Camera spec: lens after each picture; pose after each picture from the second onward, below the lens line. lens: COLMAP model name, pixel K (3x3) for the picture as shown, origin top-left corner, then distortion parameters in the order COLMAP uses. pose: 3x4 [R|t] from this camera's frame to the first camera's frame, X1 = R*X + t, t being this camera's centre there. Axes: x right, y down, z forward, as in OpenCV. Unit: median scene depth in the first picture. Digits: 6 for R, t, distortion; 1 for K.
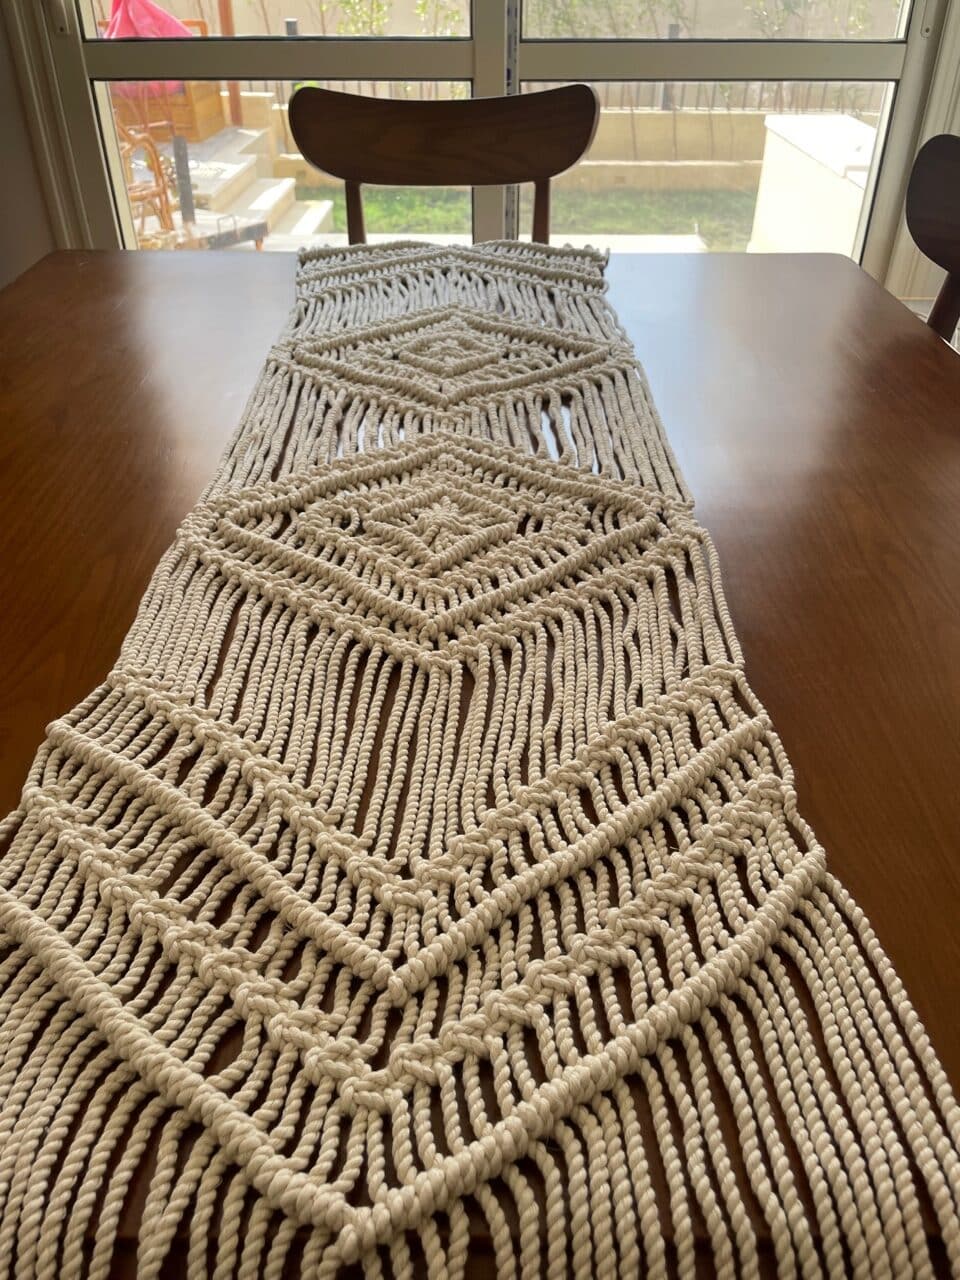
lens RADIAL K [[980.9, 0, 483.1], [0, 980.9, 644.3], [0, 0, 1]] dist [0.079688, -0.111722]
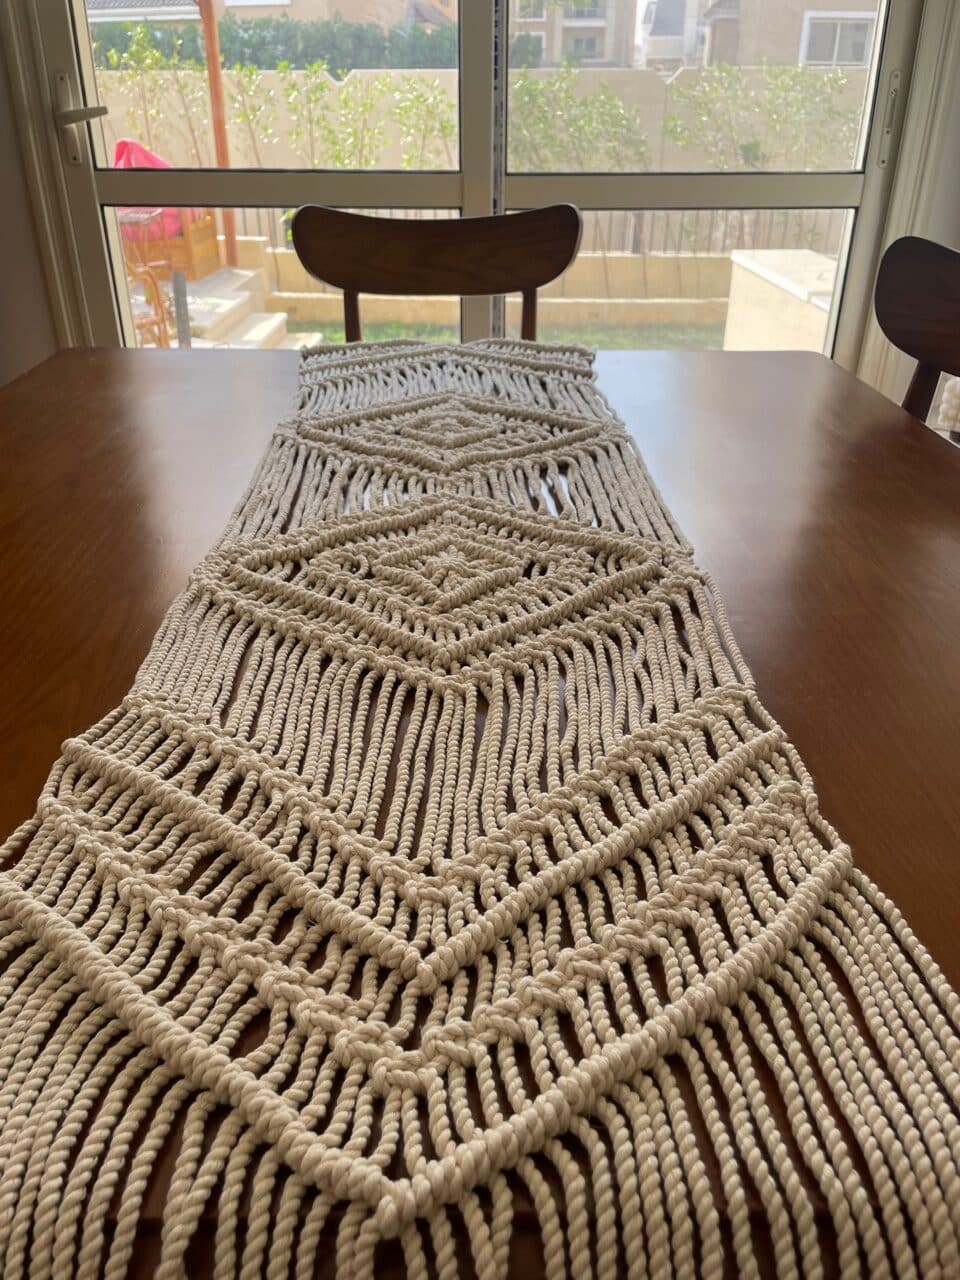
lens RADIAL K [[980.9, 0, 481.5], [0, 980.9, 640.1], [0, 0, 1]] dist [0.079688, -0.111722]
pose [[0.999843, -0.006747, 0.016411, -0.040551], [0.008758, 0.992028, -0.125716, 0.125604], [-0.015432, 0.125840, 0.991931, -0.007796]]
